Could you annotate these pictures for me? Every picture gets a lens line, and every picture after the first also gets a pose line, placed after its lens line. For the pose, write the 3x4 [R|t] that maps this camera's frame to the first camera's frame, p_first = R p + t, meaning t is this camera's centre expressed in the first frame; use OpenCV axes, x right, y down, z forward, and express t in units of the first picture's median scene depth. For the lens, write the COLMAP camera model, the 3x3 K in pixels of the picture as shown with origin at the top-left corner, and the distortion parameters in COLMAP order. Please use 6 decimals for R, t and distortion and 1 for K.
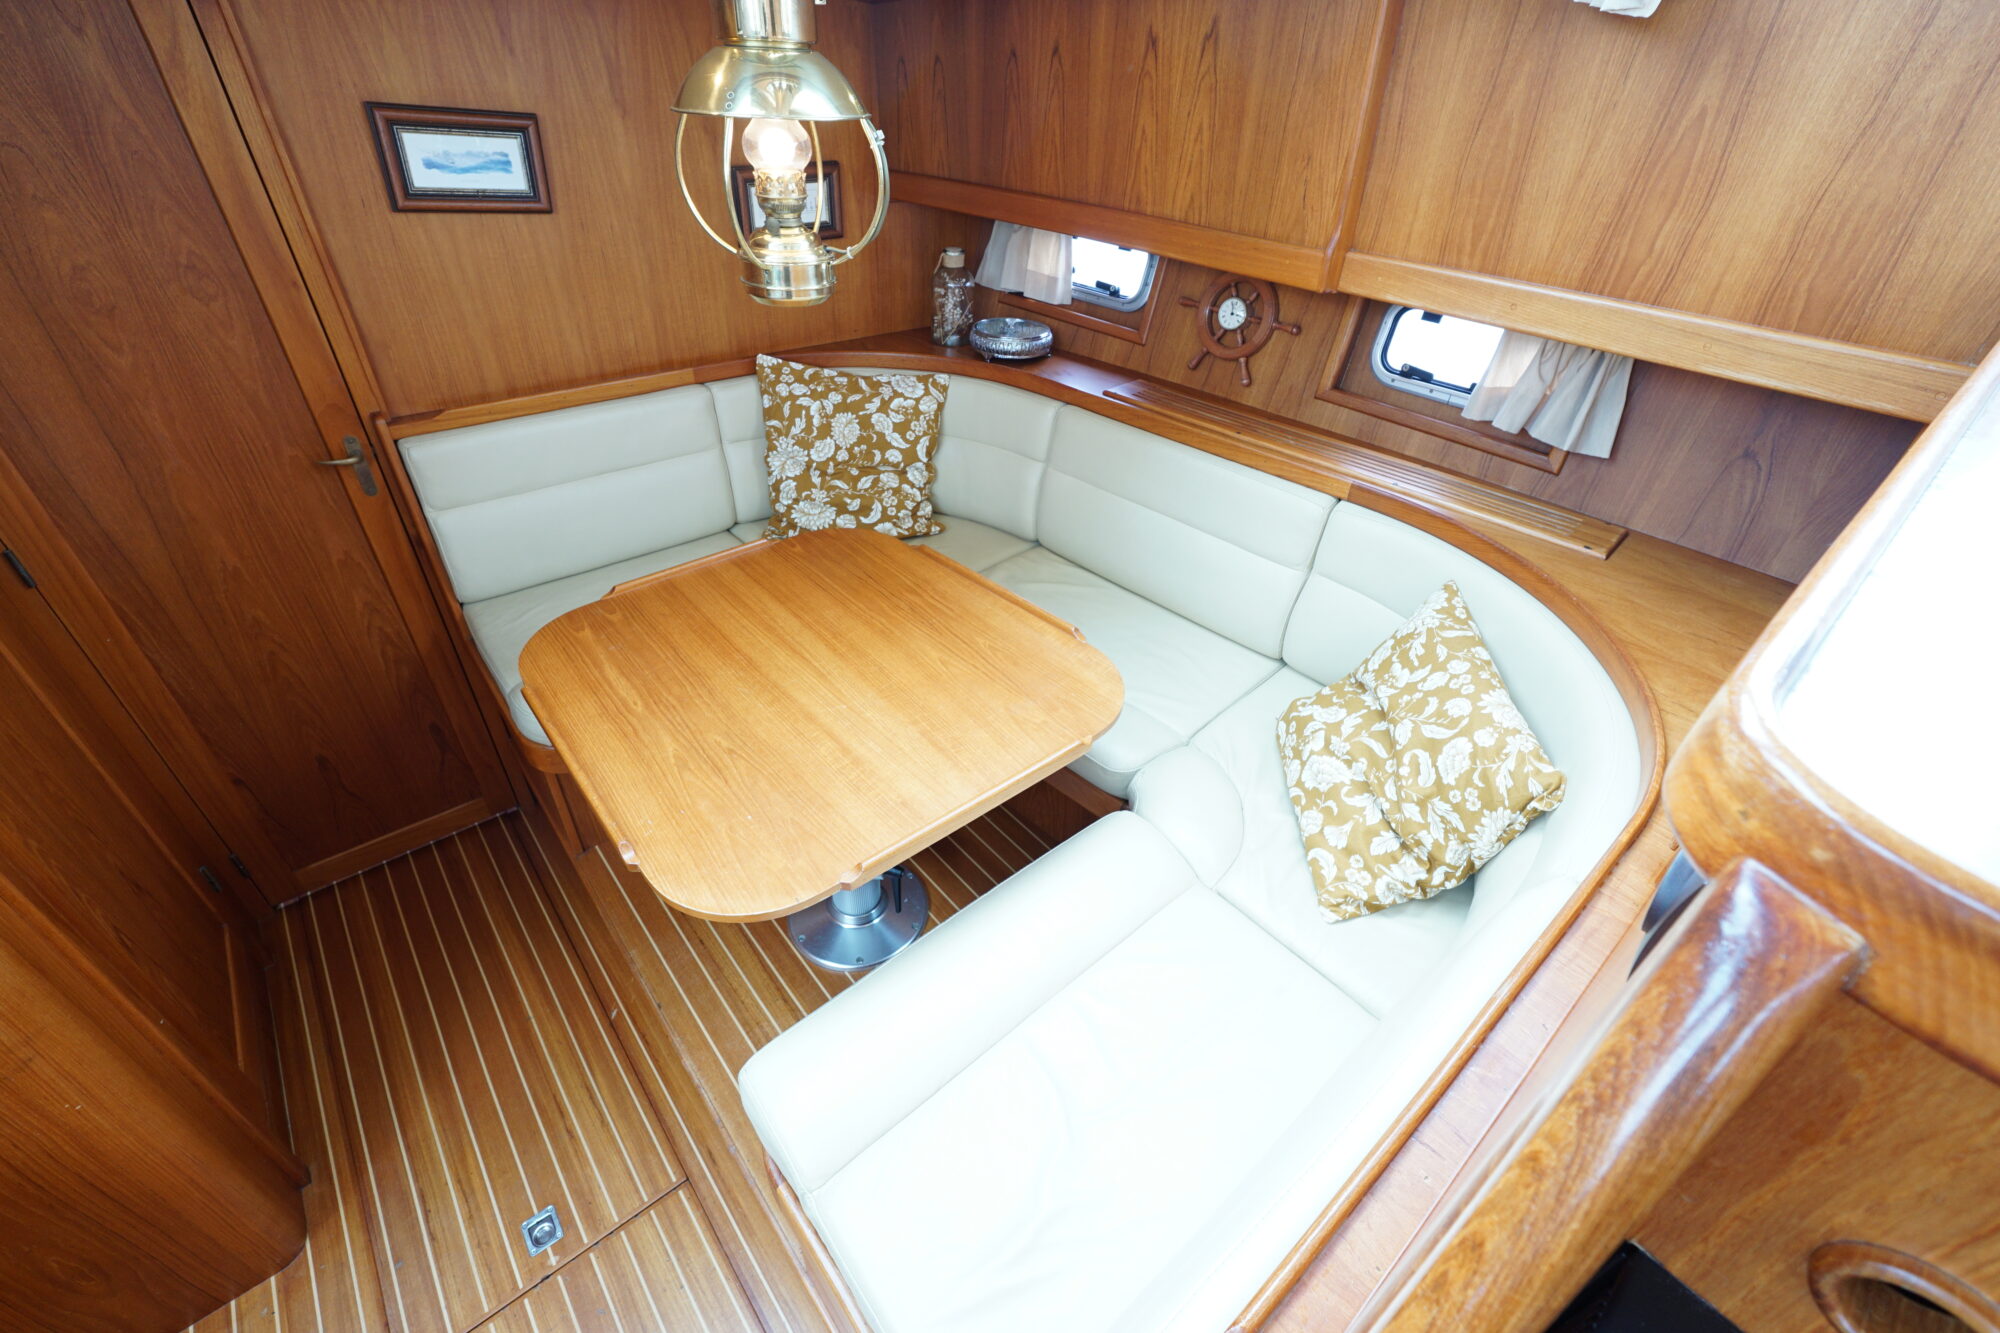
lens RADIAL K [[839.8, 0, 998.9], [0, 839.8, 662.6], [0, 0, 1]] dist [-0.017243, 0.006489]
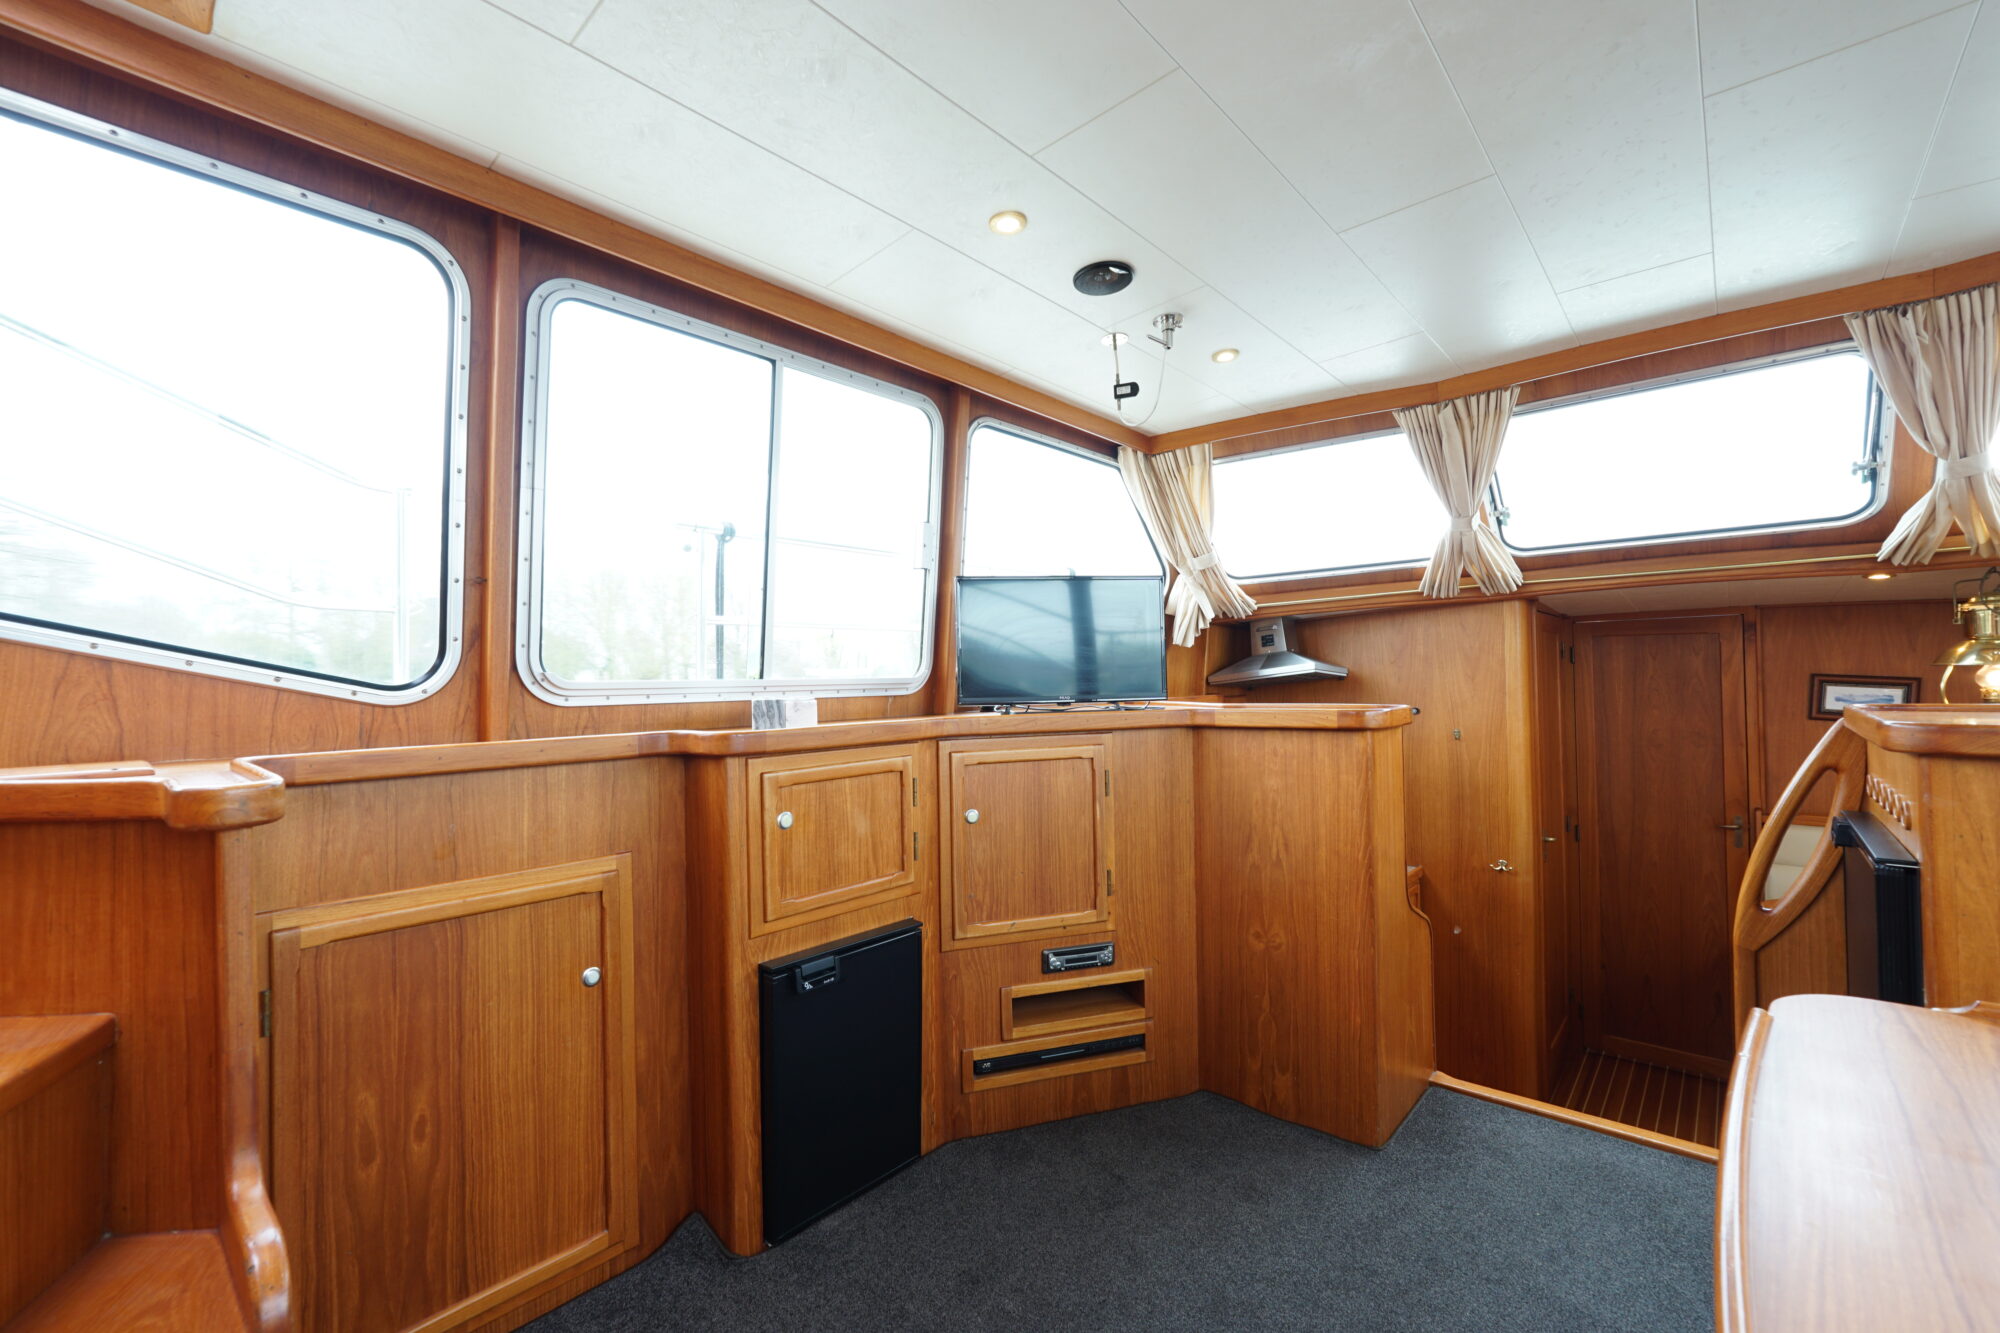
lens RADIAL K [[839.8, 0, 993.0], [0, 839.8, 665.9], [0, 0, 1]] dist [-0.017243, 0.006489]
pose [[0.142561, -0.051739, -0.988433, 0.748728], [-0.557300, 0.821096, -0.123359, 0.532041], [0.817981, 0.568440, 0.088222, -0.658554]]
